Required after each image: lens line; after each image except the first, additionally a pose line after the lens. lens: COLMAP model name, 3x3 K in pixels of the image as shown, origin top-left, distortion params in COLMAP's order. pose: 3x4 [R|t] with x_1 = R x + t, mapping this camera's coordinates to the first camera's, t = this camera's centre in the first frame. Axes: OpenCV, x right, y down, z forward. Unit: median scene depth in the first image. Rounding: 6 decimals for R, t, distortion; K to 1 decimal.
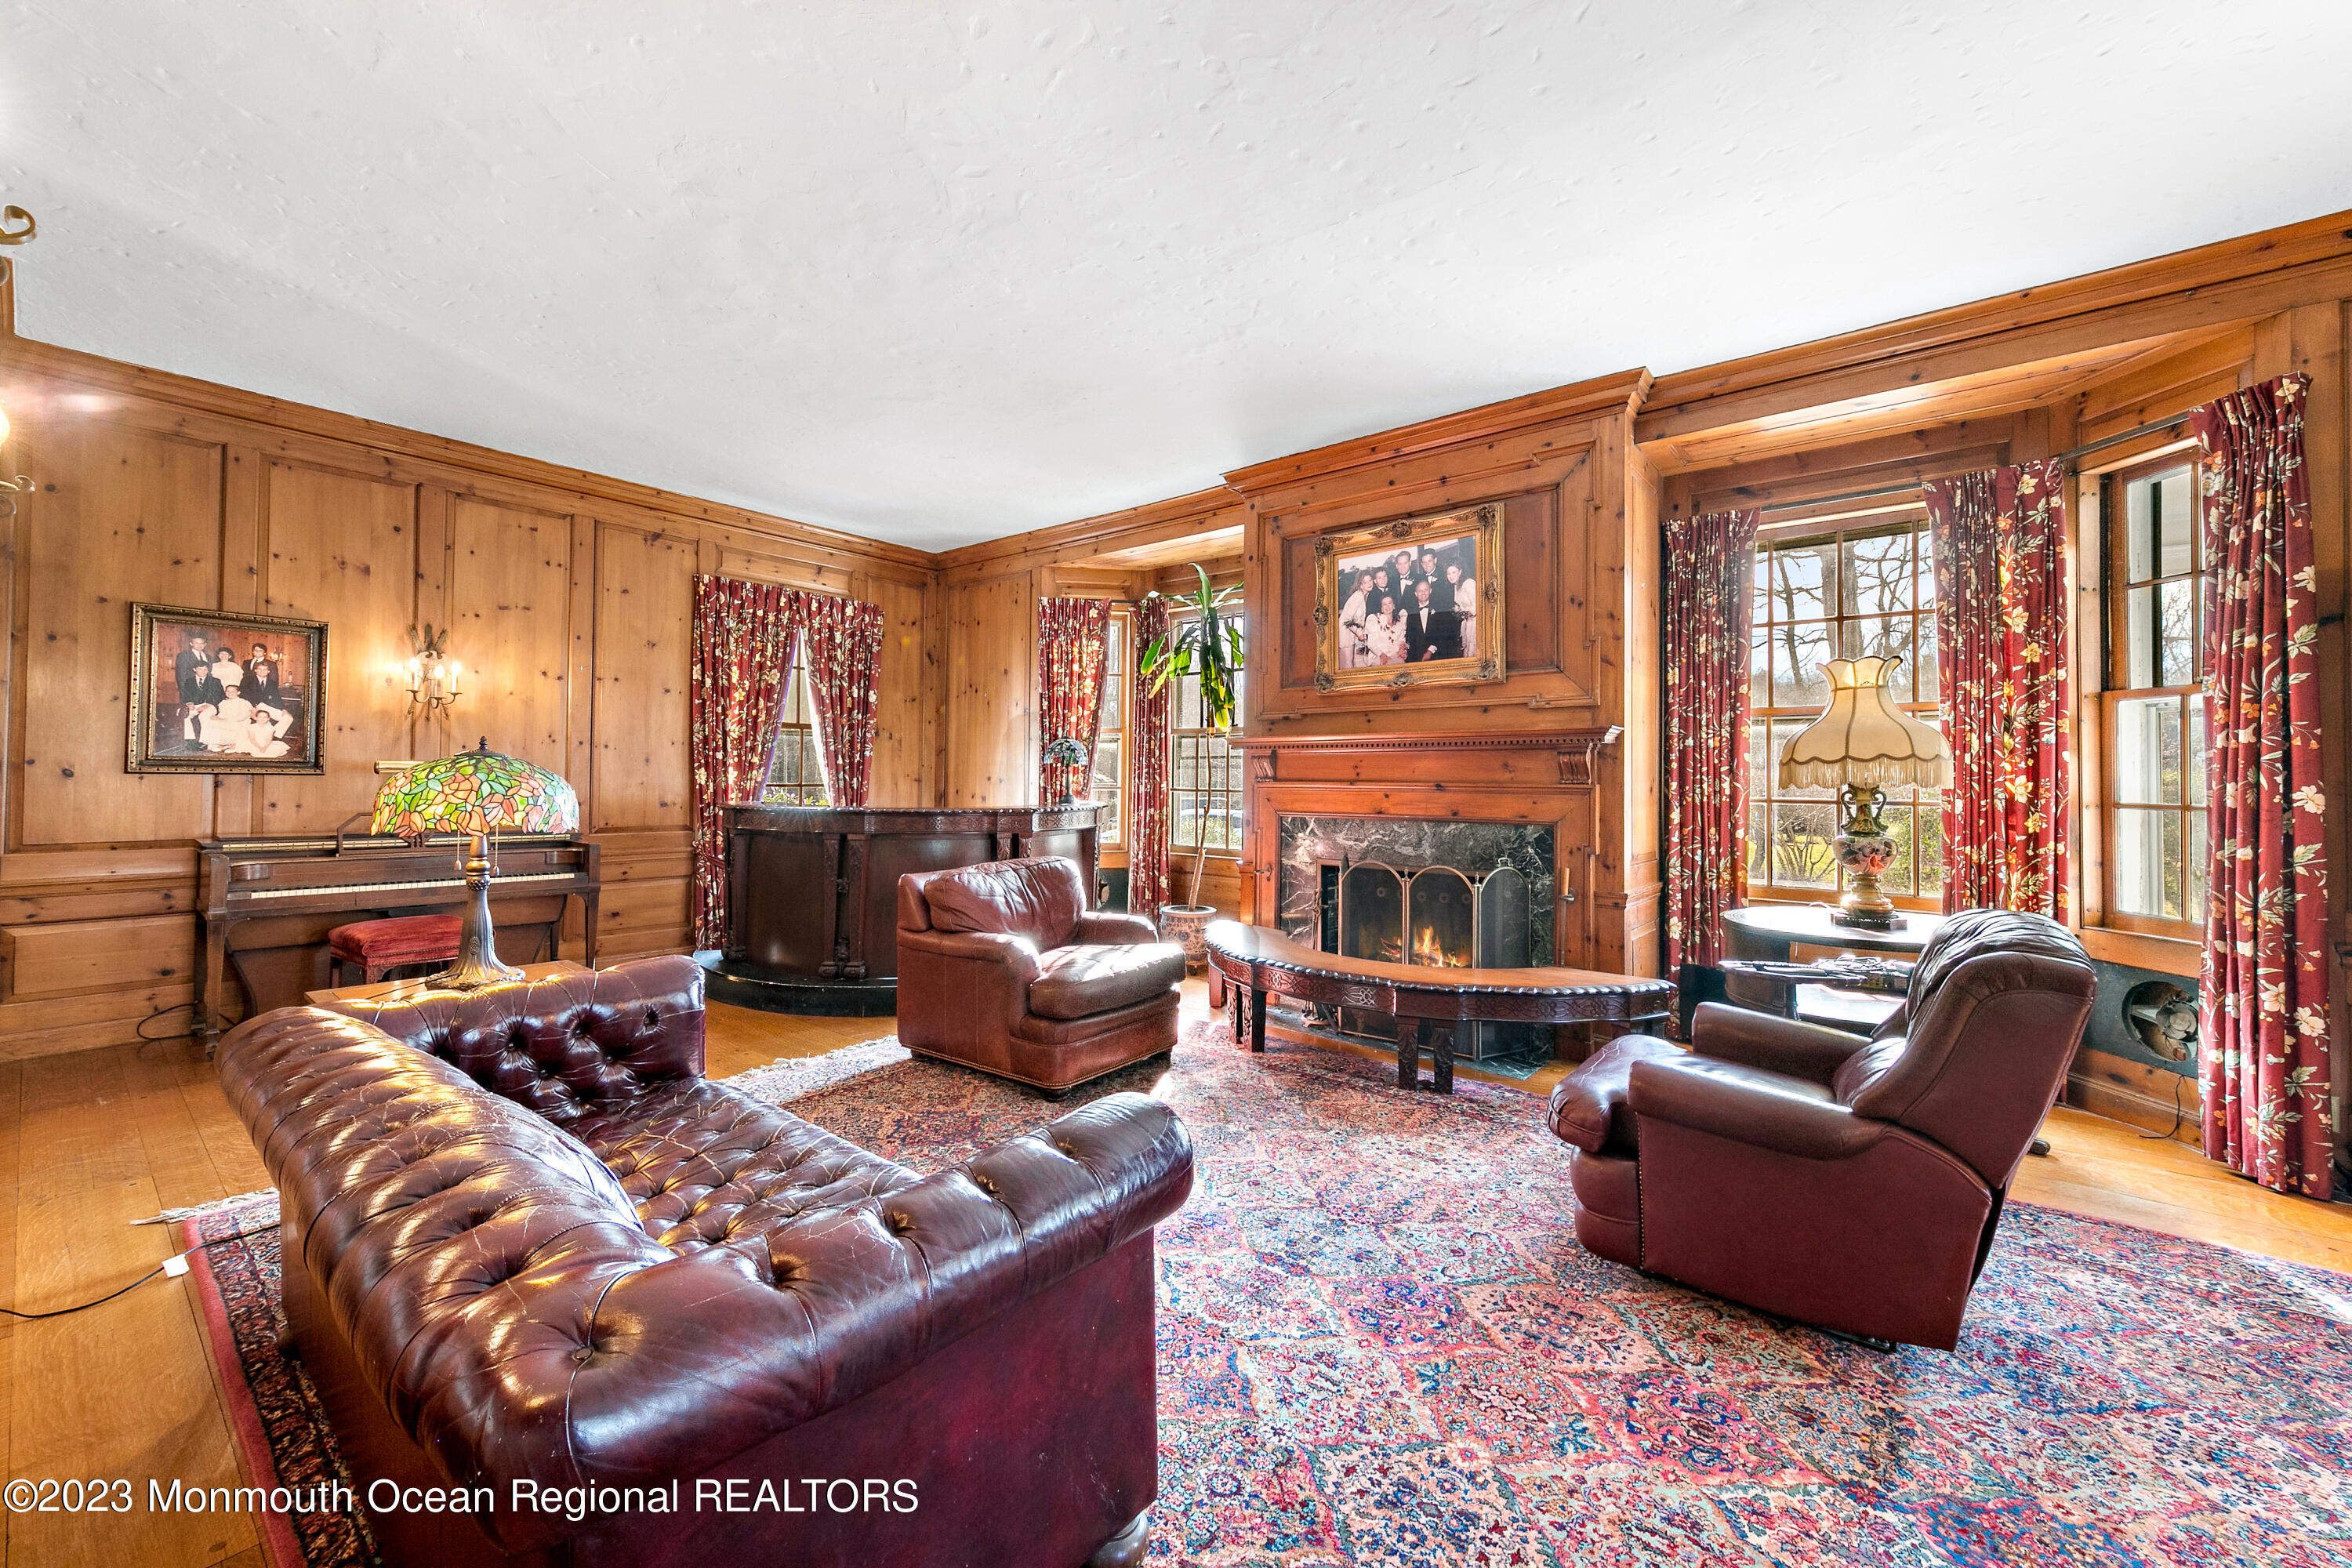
lens RADIAL K [[911.0, 0, 1180.2], [0, 911.0, 775.2], [0, 0, 1]] dist [-0.000913, 0.000004]
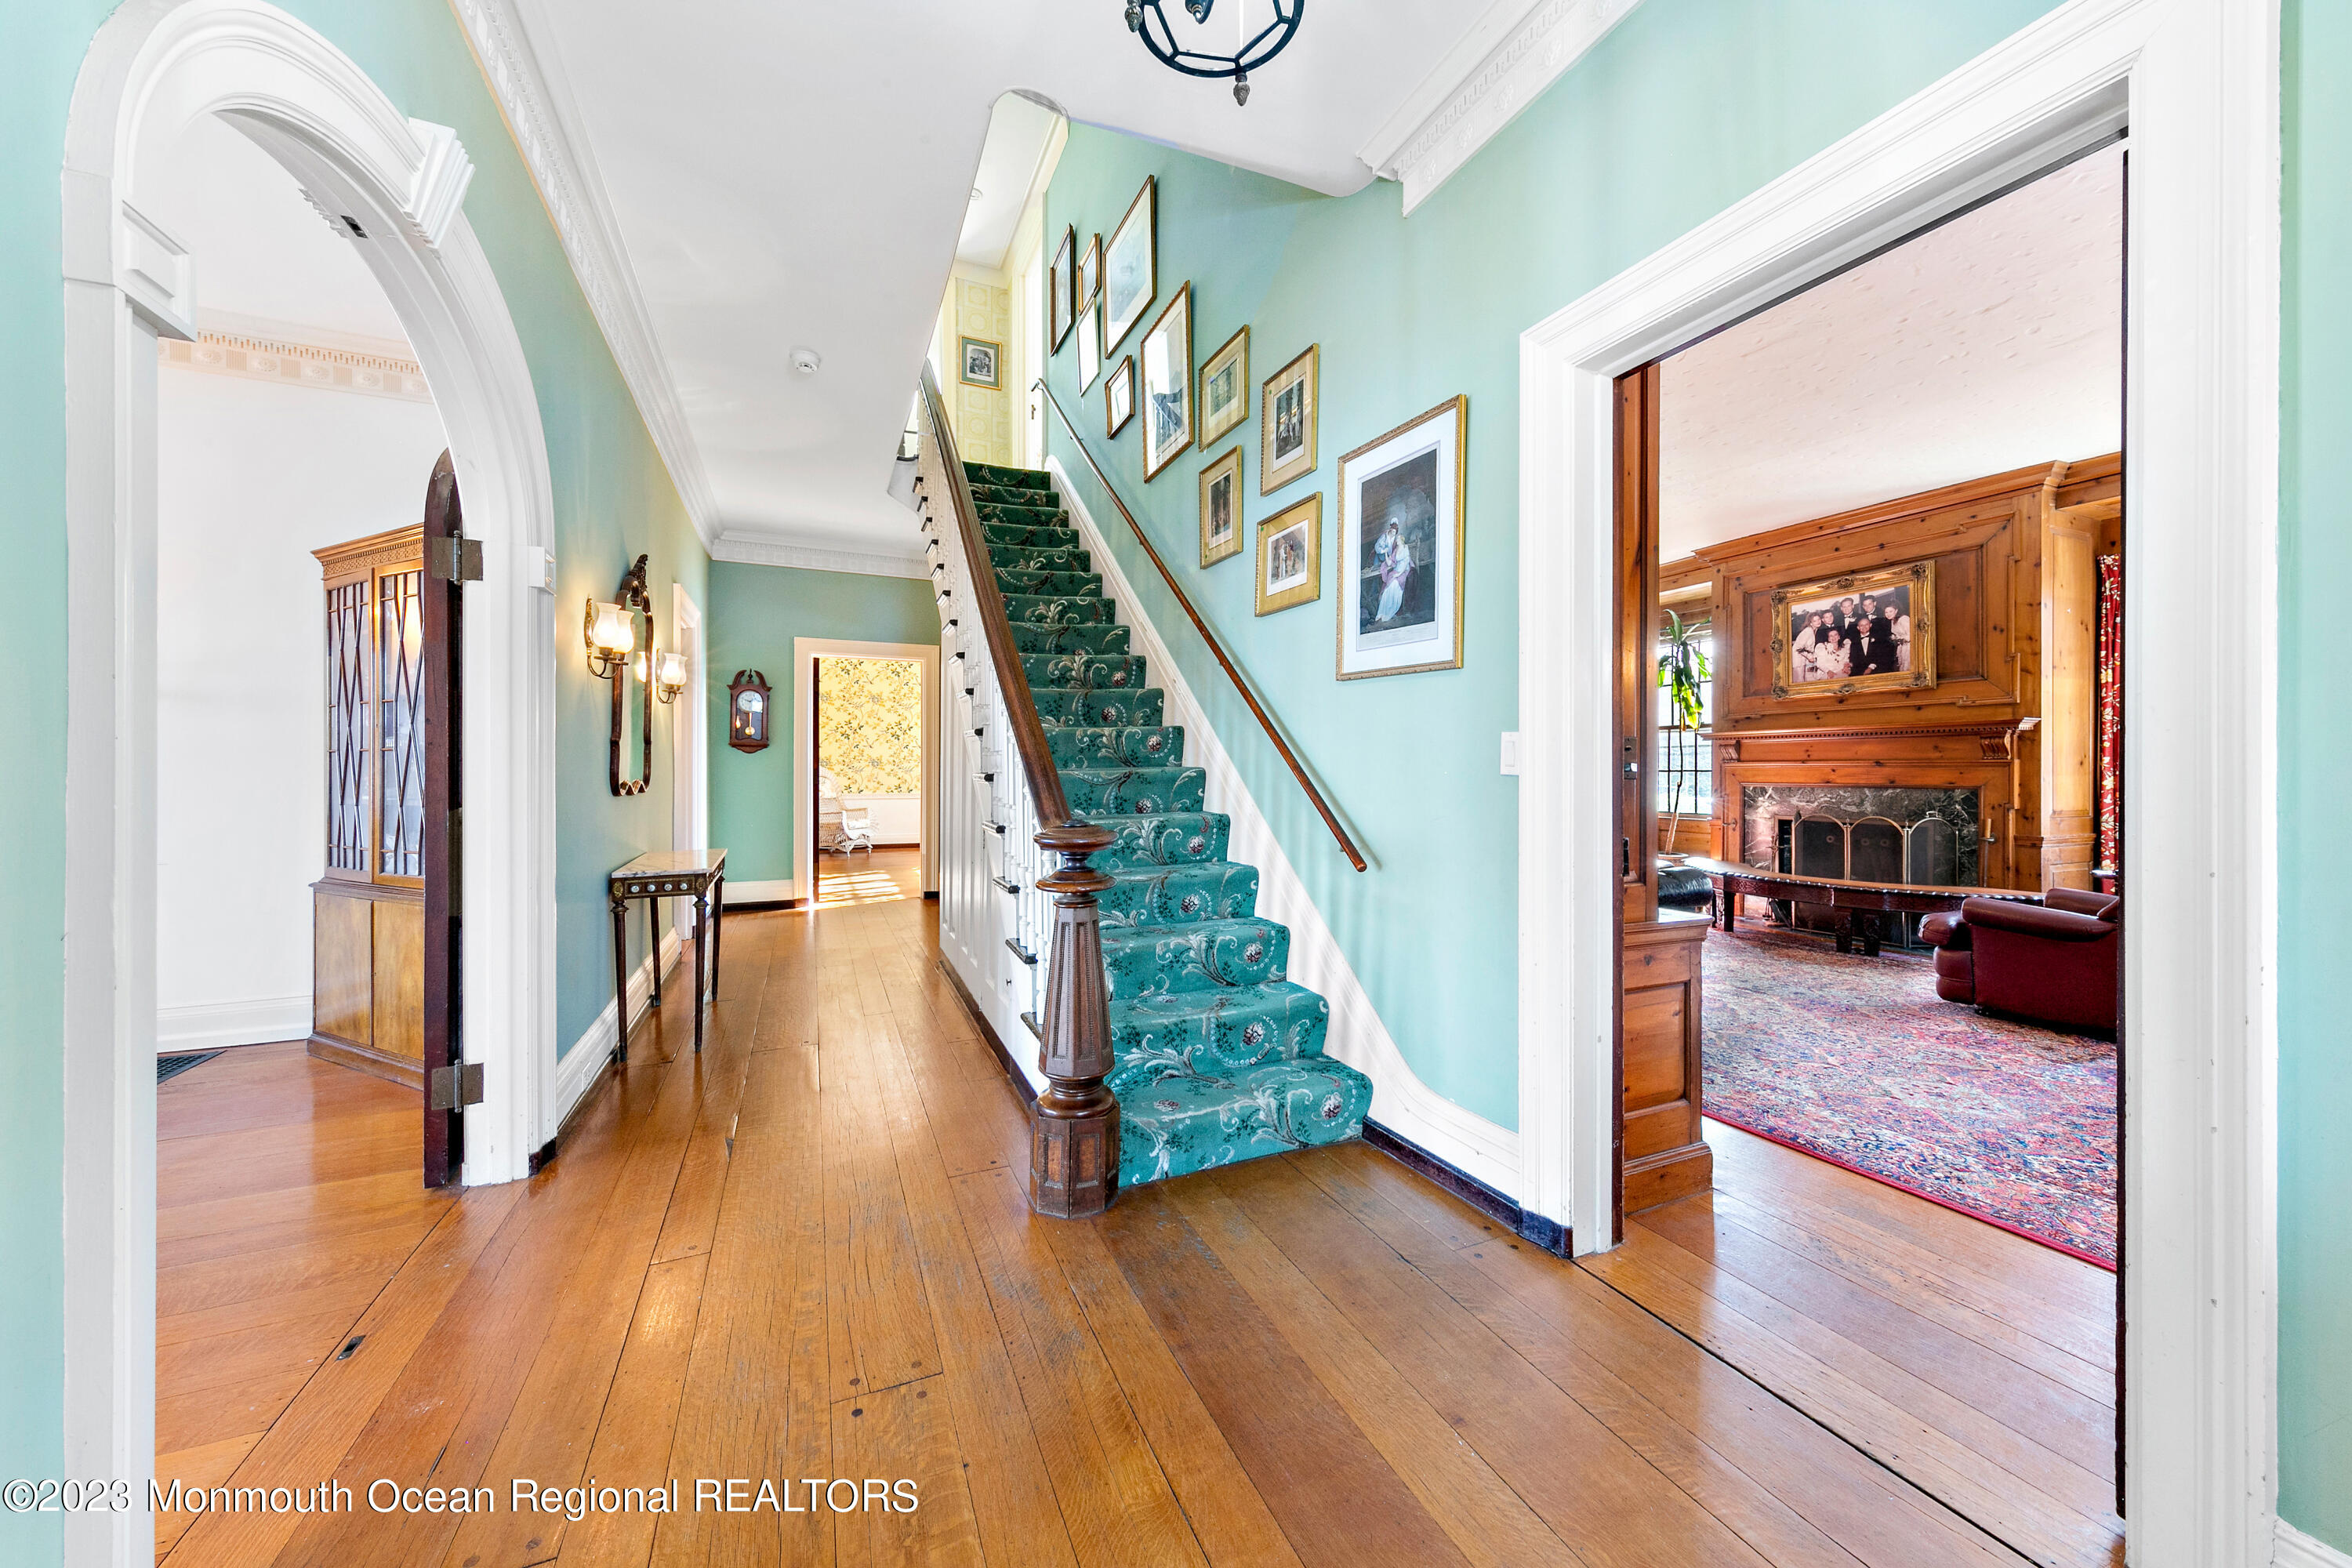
lens RADIAL K [[839.8, 0, 1170.2], [0, 839.8, 773.6], [0, 0, 1]] dist [0.002331, 0.000021]
pose [[0.885668, -0.007699, -0.464255, -0.084946], [0.010600, 0.999937, 0.003639, 0.012092], [0.464198, -0.008144, 0.885694, -0.672231]]
